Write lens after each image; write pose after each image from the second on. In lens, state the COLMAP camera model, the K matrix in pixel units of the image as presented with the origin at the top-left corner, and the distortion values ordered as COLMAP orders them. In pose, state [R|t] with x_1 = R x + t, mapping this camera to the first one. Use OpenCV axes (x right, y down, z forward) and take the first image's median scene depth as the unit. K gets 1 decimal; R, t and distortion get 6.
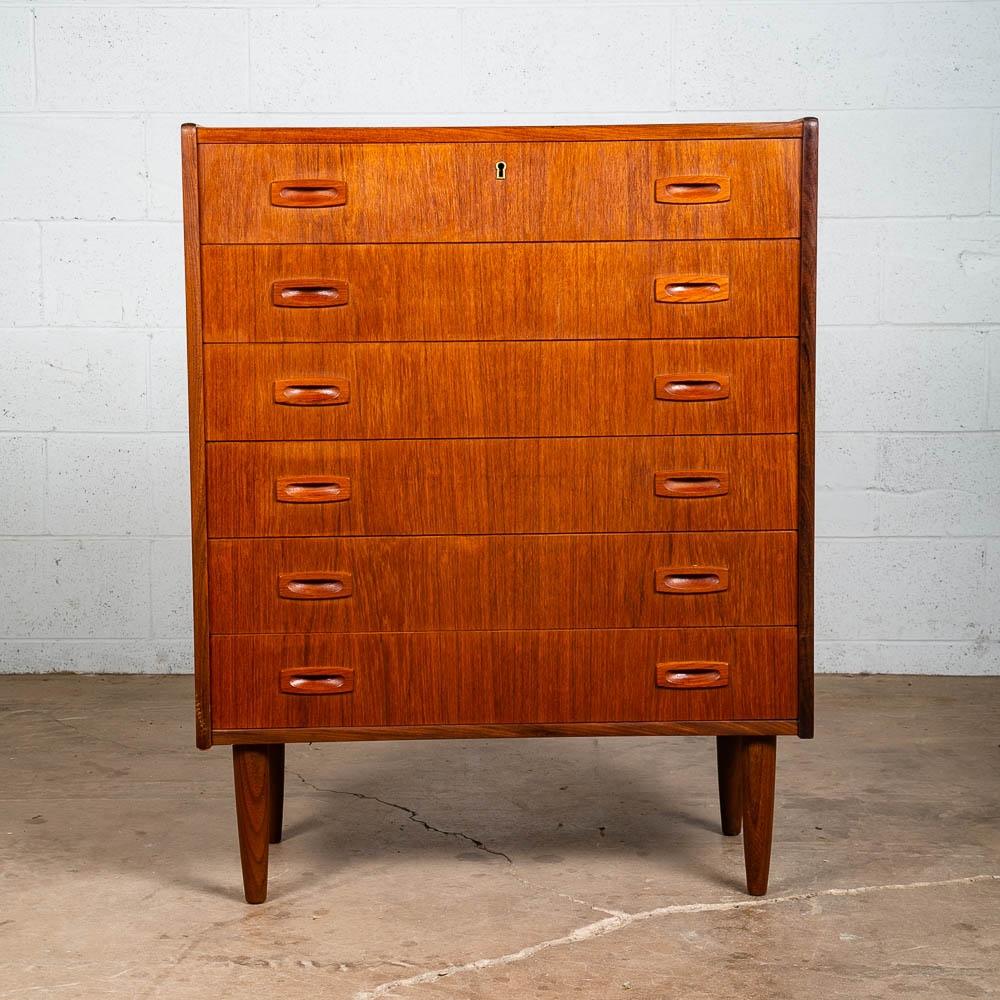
lens RADIAL K [[2463.2, 0, 500.0], [0, 2463.2, 500.0], [0, 0, 1]] dist [0.199927, 0.242085]
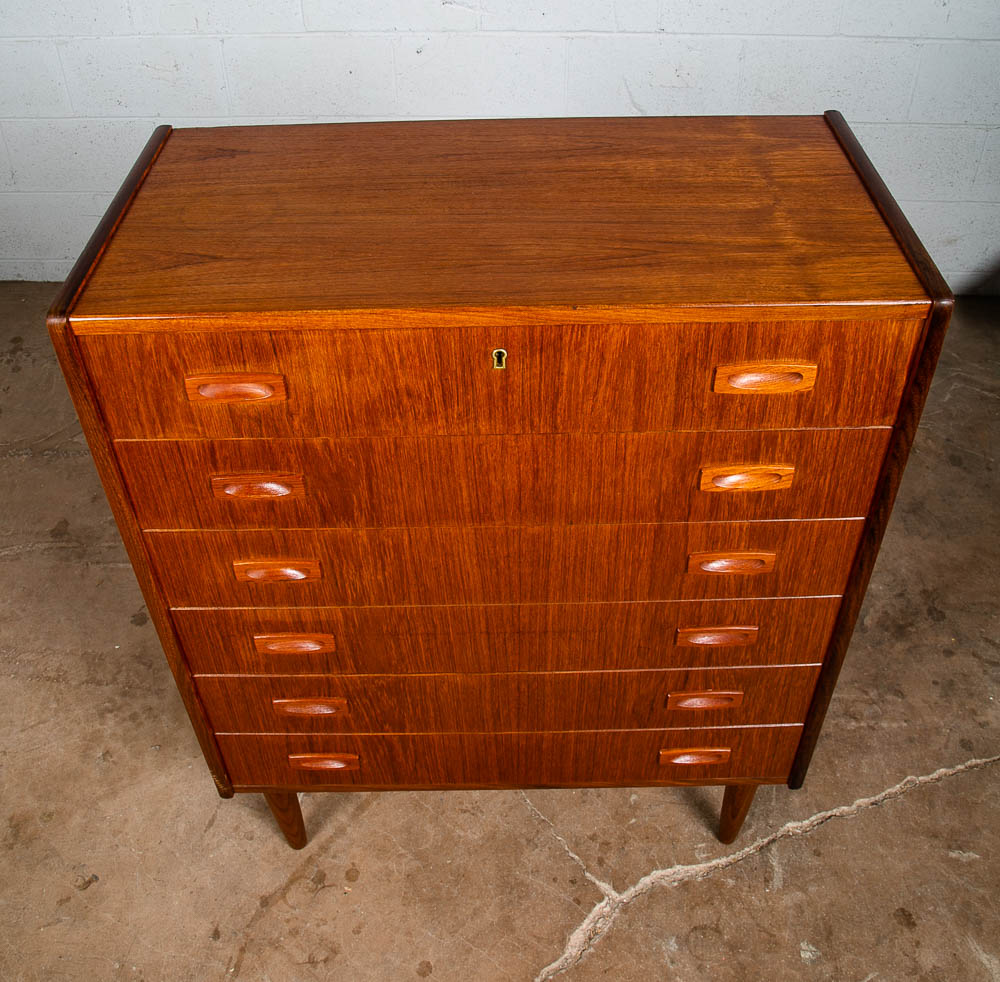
lens RADIAL K [[1060.9, 0, 501.8], [0, 1060.9, 441.6], [0, 0, 1]] dist [-0.121727, 0.056955]
pose [[0.999825, 0.003396, -0.018388, 0.006612], [0.007446, 0.829737, 0.558105, -0.279917], [0.017152, -0.558145, 0.829566, 0.725804]]
